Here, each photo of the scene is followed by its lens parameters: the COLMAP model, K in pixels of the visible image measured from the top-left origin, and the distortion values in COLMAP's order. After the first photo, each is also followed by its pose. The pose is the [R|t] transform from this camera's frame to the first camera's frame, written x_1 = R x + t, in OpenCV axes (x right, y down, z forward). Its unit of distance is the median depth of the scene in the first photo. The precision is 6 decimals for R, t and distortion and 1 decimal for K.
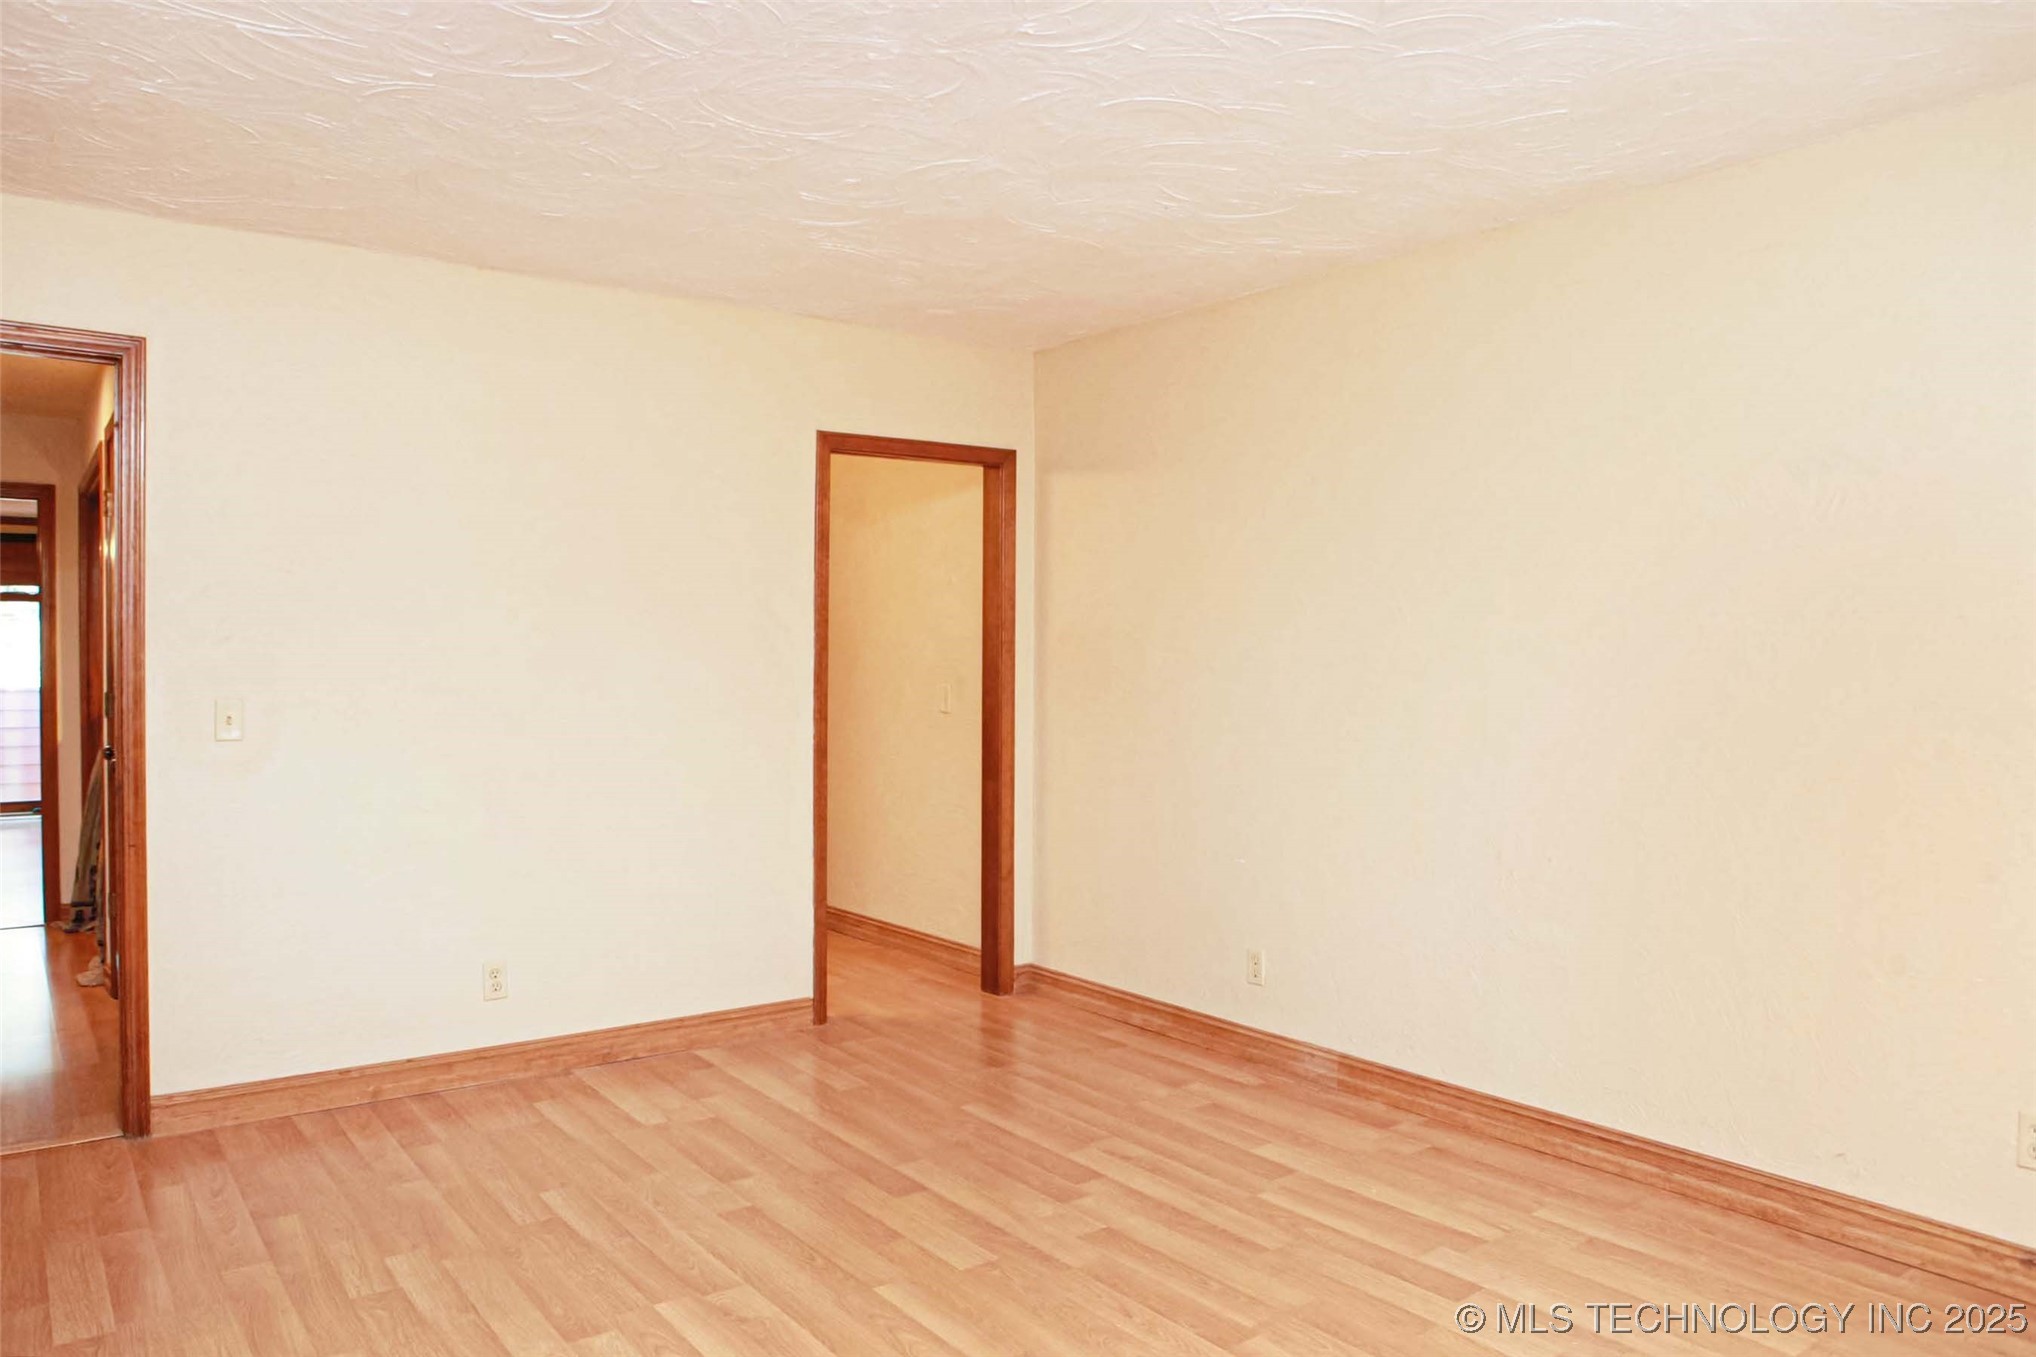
lens RADIAL K [[1444.5, 0, 1018.0], [0, 1444.5, 678.5], [0, 0, 1]] dist [-0.094850, 0.069569]
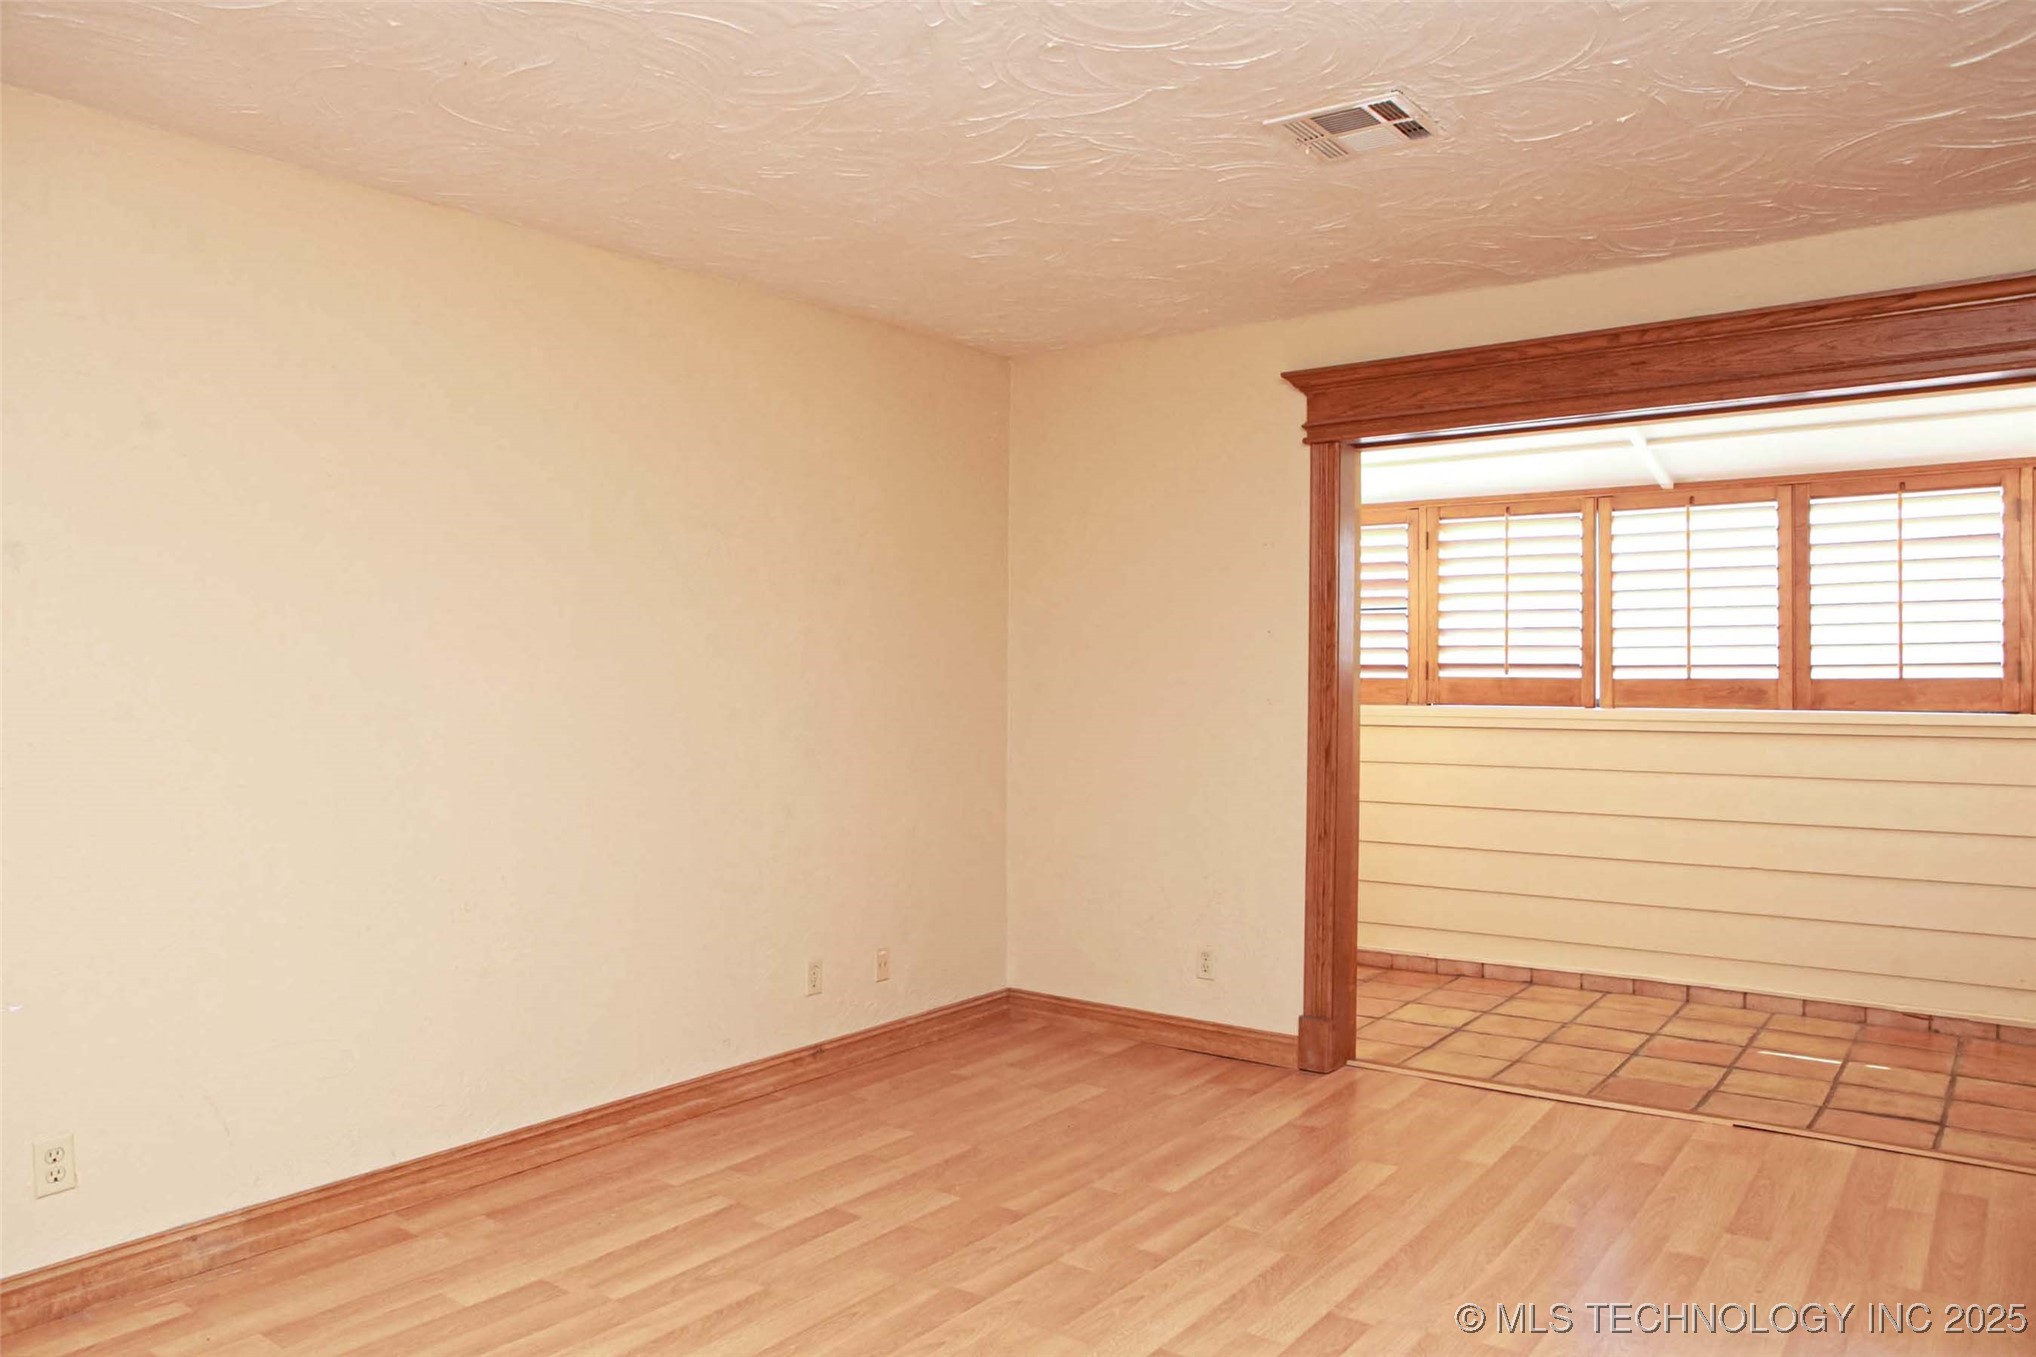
lens RADIAL K [[1417.2, 0, 1056.2], [0, 1417.2, 687.5], [0, 0, 1]] dist [-0.009818, -0.002279]
pose [[-0.317028, -0.008569, 0.948378, -0.693188], [0.011676, 0.999848, 0.012937, -0.008287], [-0.948344, 0.015175, -0.316879, 0.990224]]
